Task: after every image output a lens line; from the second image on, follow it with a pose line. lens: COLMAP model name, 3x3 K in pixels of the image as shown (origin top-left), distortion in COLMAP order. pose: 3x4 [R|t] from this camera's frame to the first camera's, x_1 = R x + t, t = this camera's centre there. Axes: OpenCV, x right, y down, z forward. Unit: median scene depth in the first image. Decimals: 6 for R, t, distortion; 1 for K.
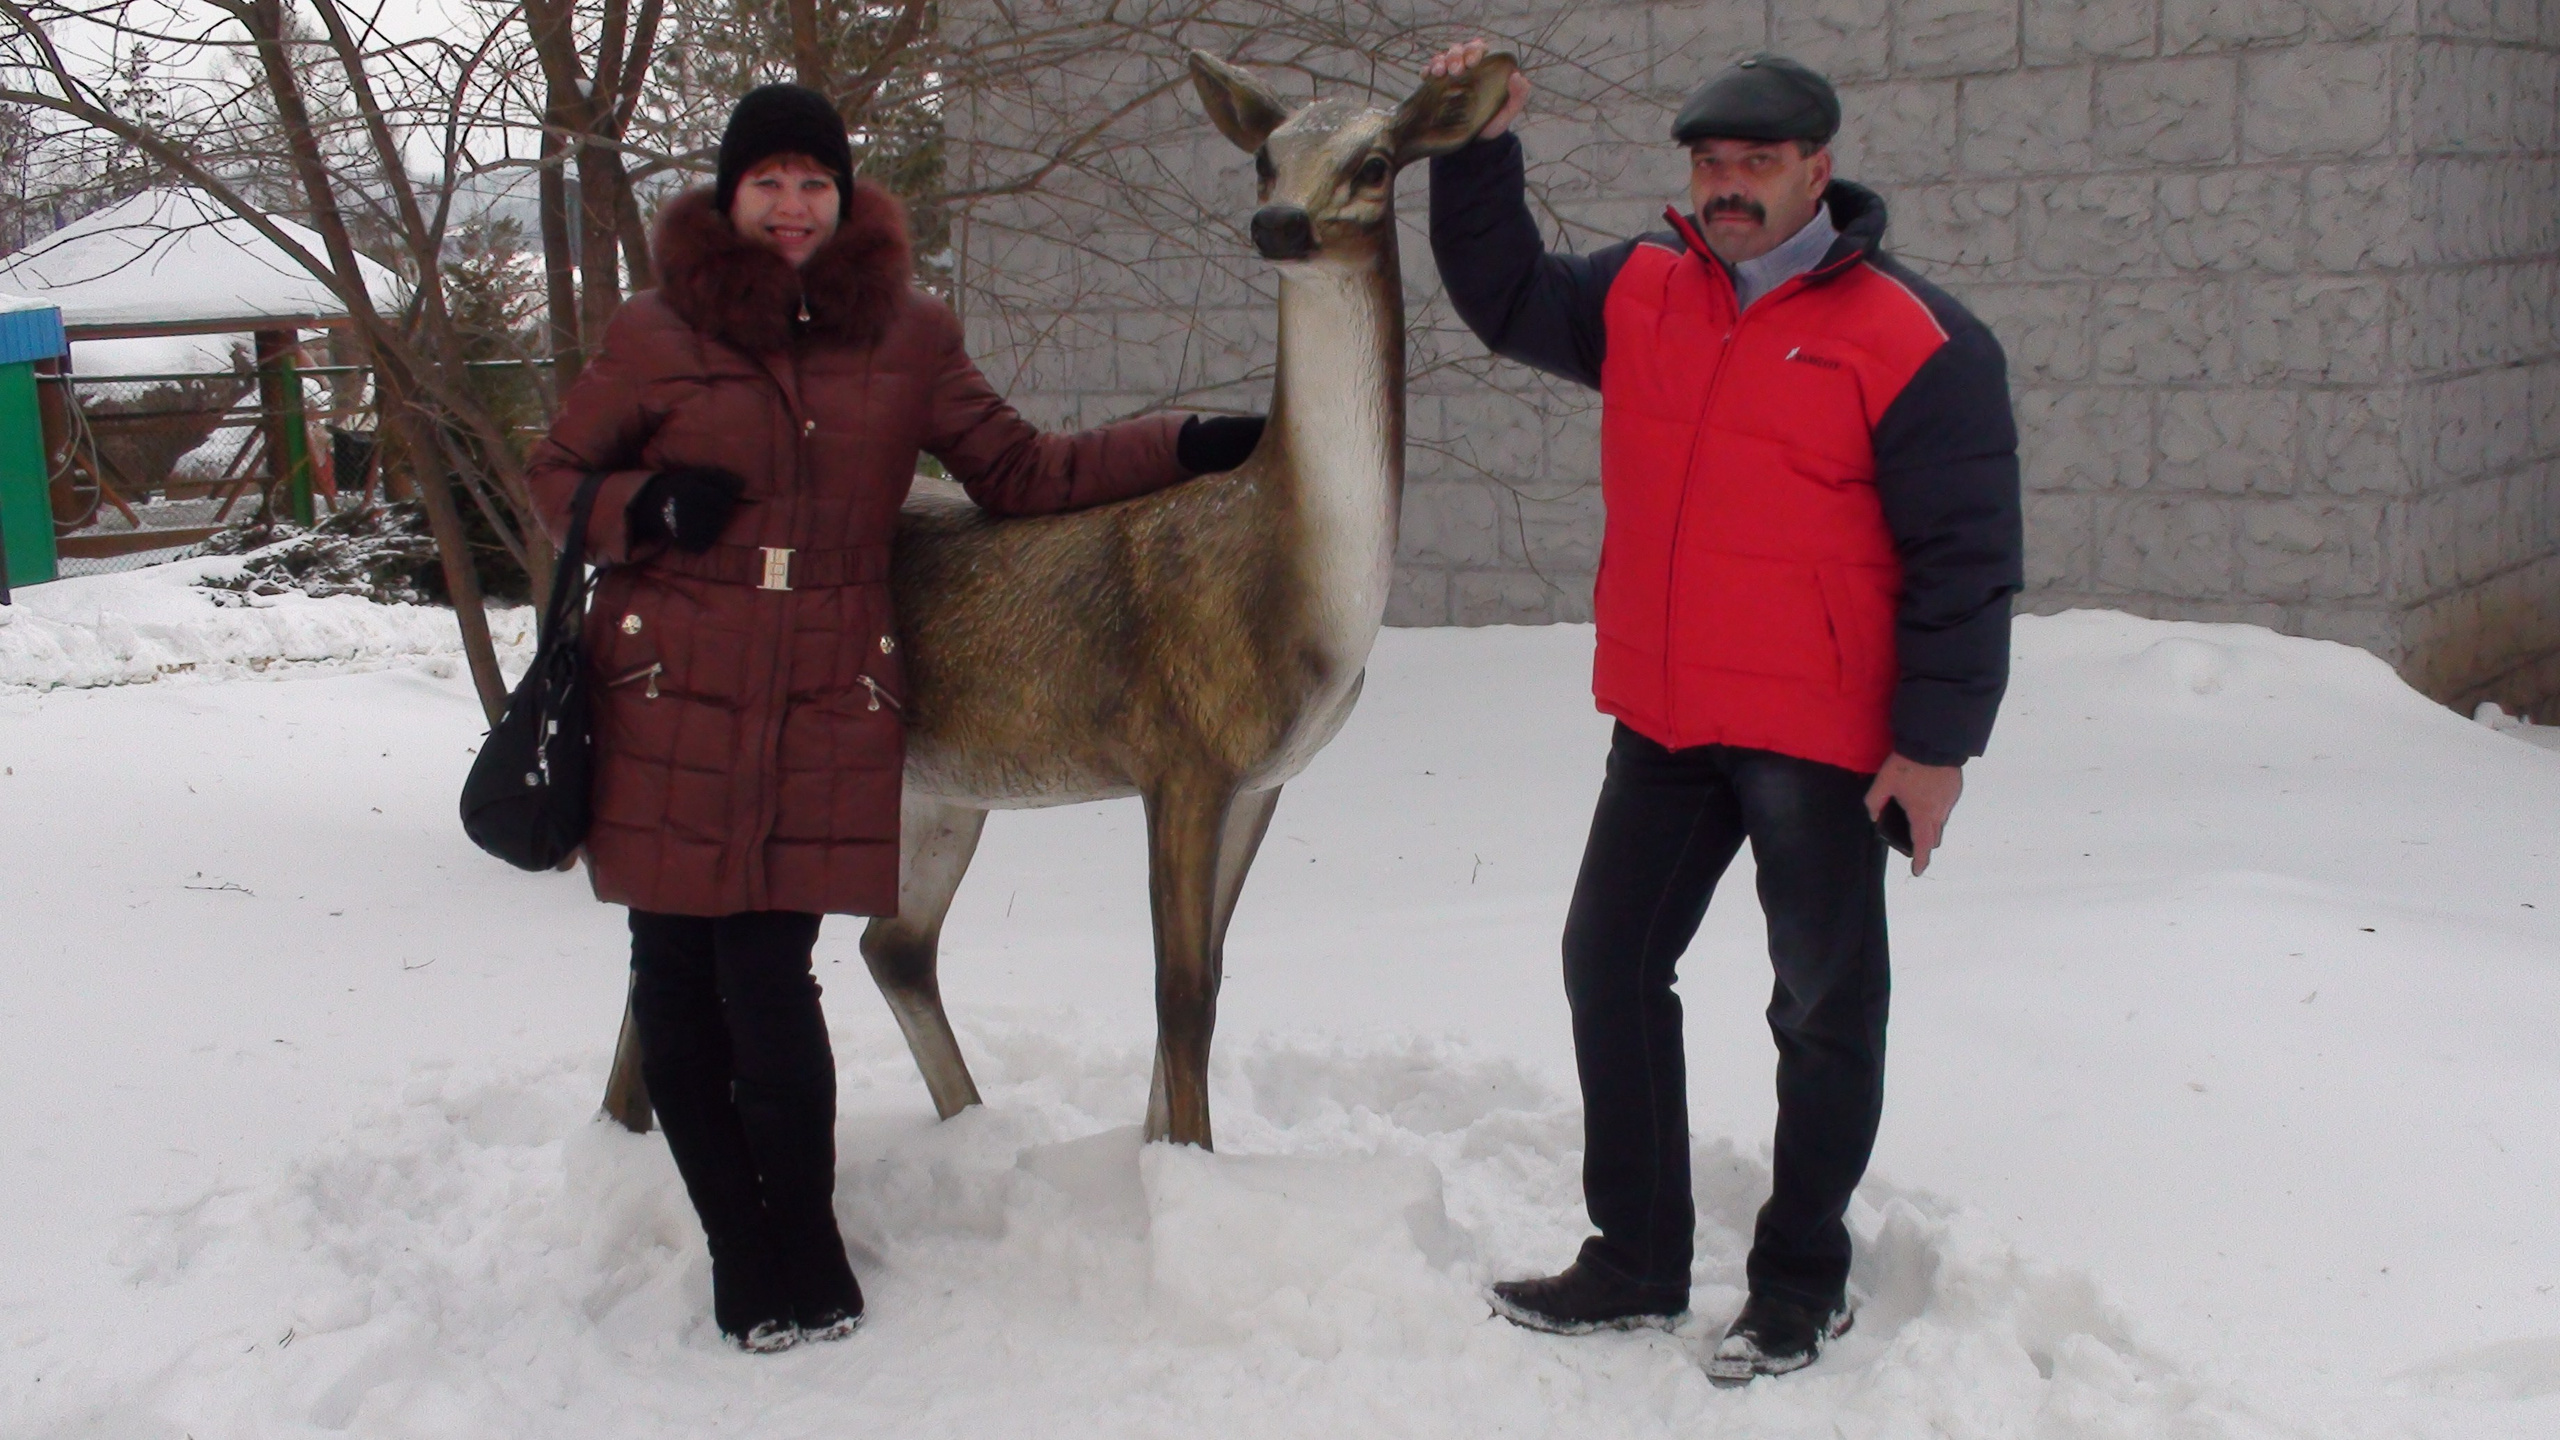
lens RADIAL K [[2809.5, 0, 1280.0], [0, 2809.5, 720.0], [0, 0, 1]] dist [0.000918, -0.000063]
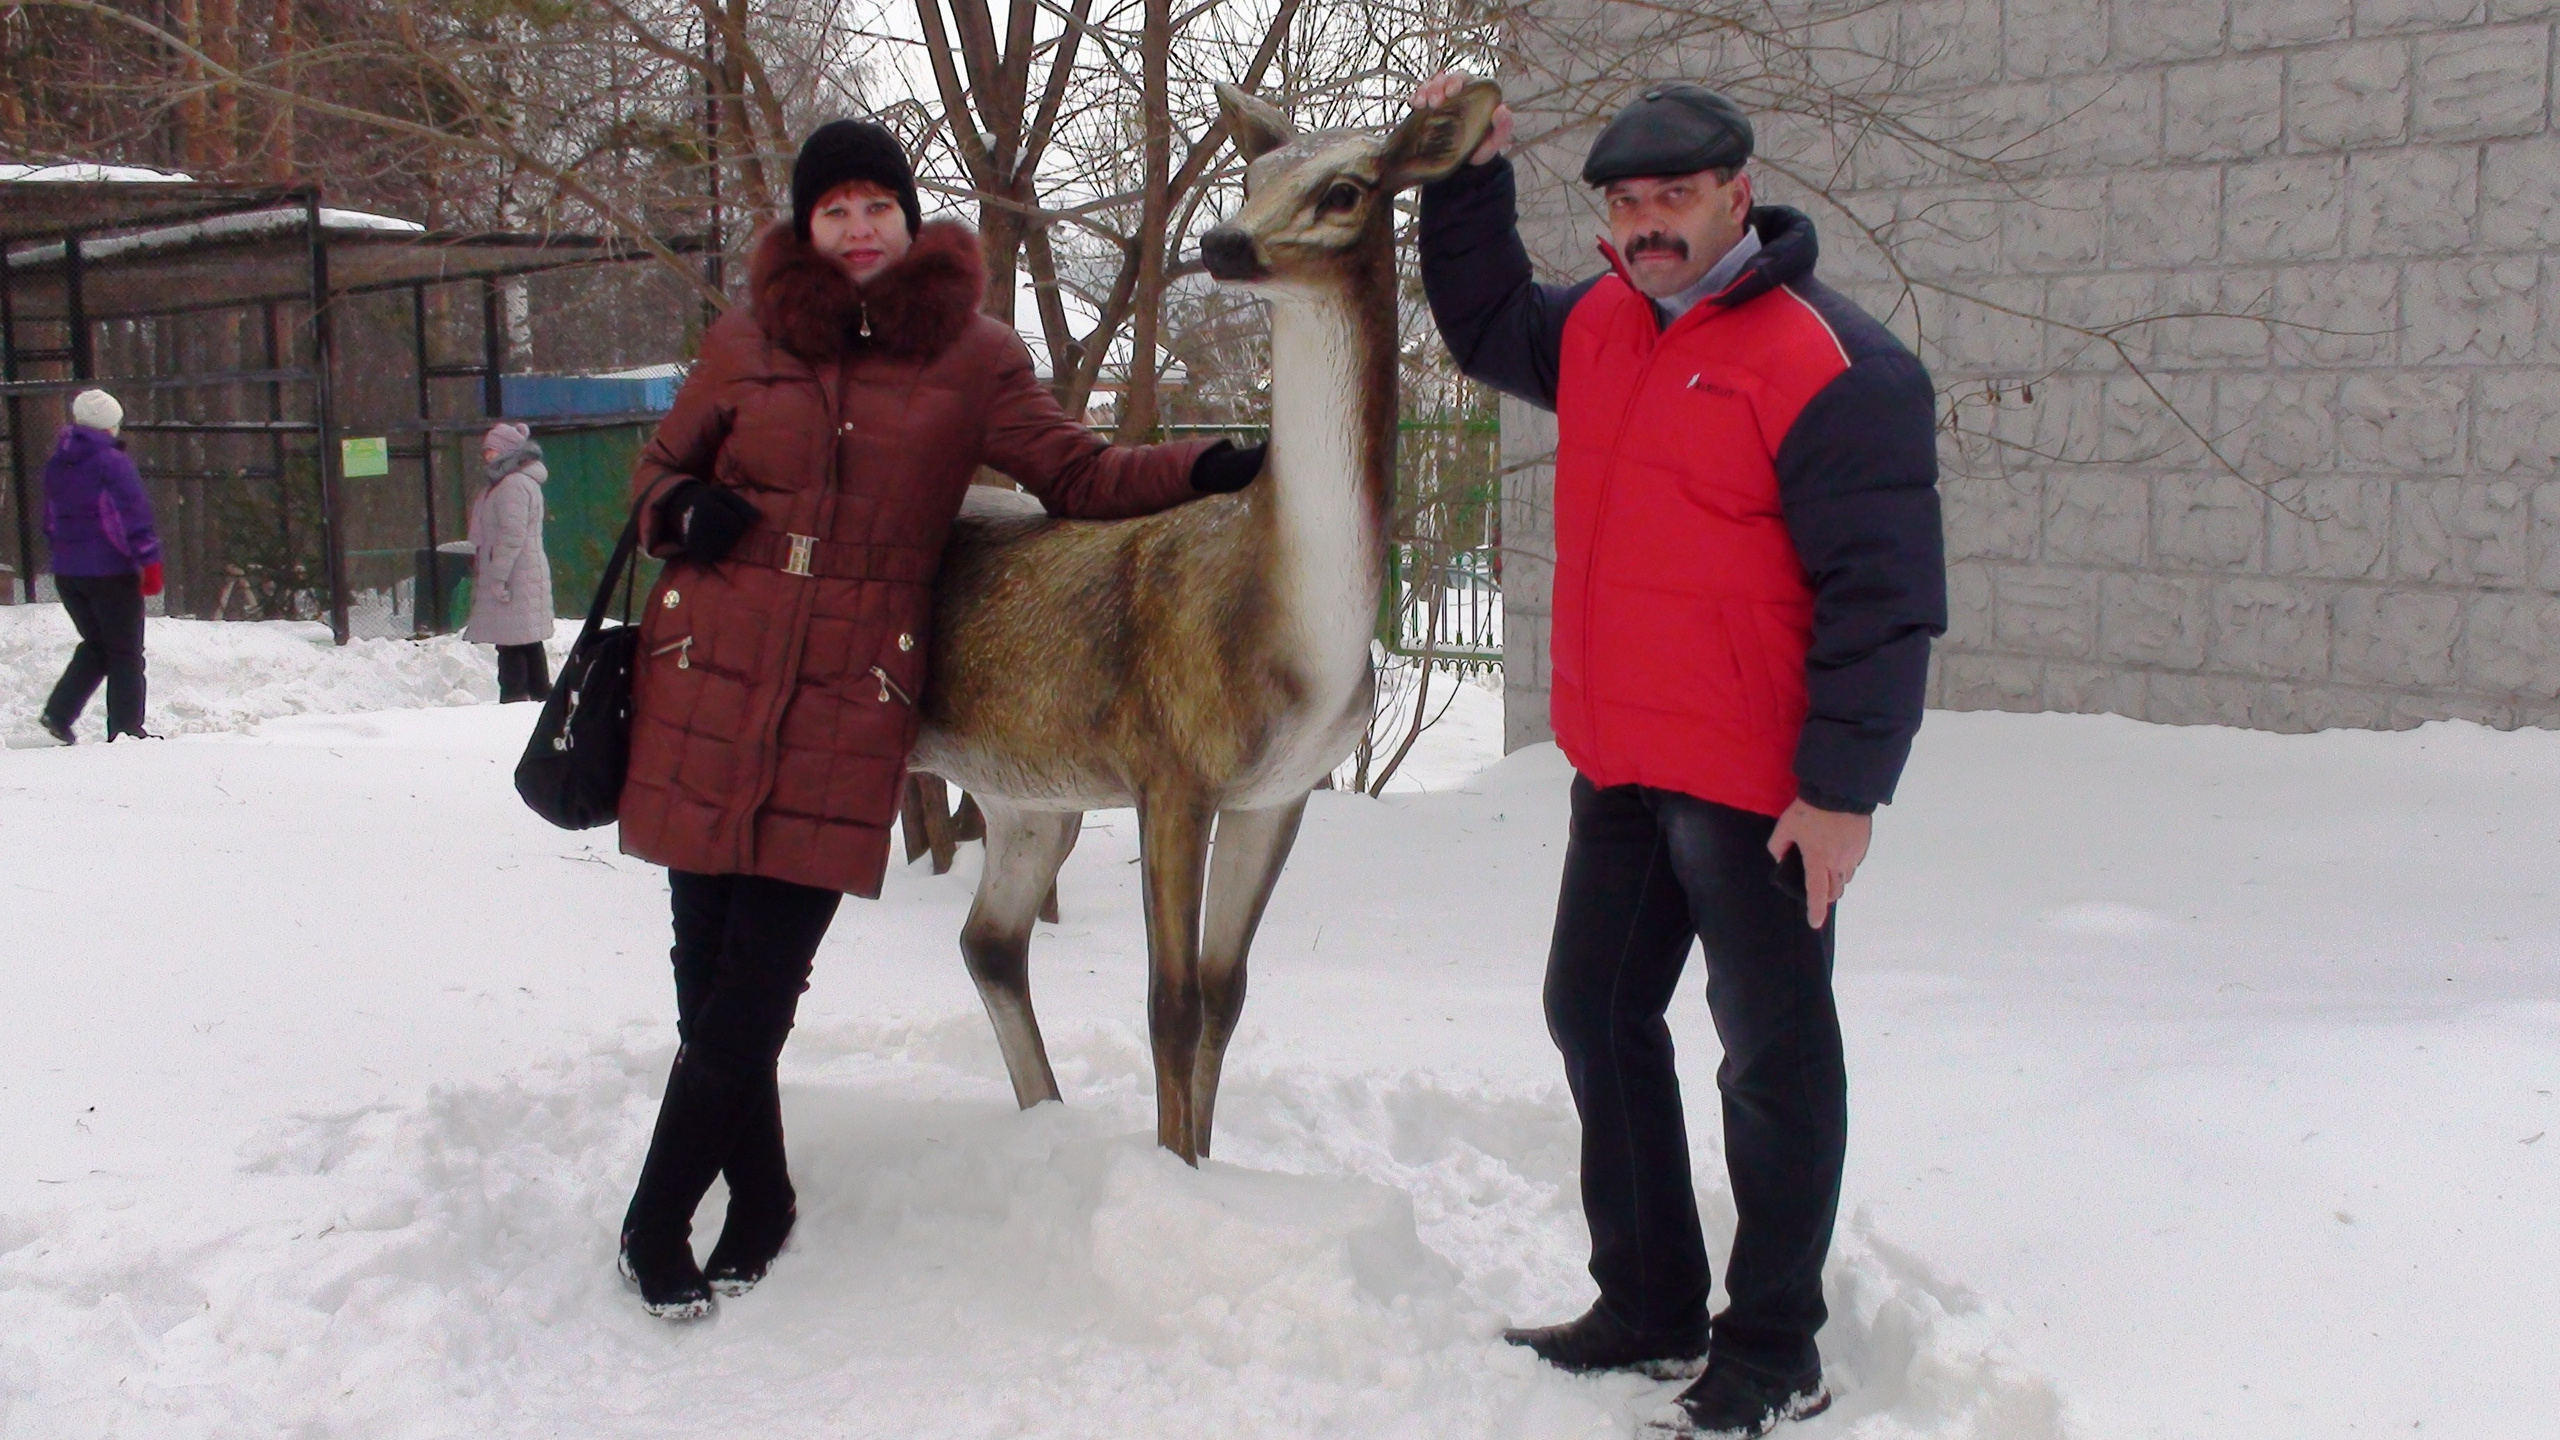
lens RADIAL K [[2809.5, 0, 1280.0], [0, 2809.5, 720.0], [0, 0, 1]] dist [0.000918, -0.000063]
pose [[0.957974, 0.059438, -0.280629, 0.290381], [-0.068128, 0.997449, -0.021302, 0.015193], [0.278647, 0.039526, 0.959580, 0.027491]]
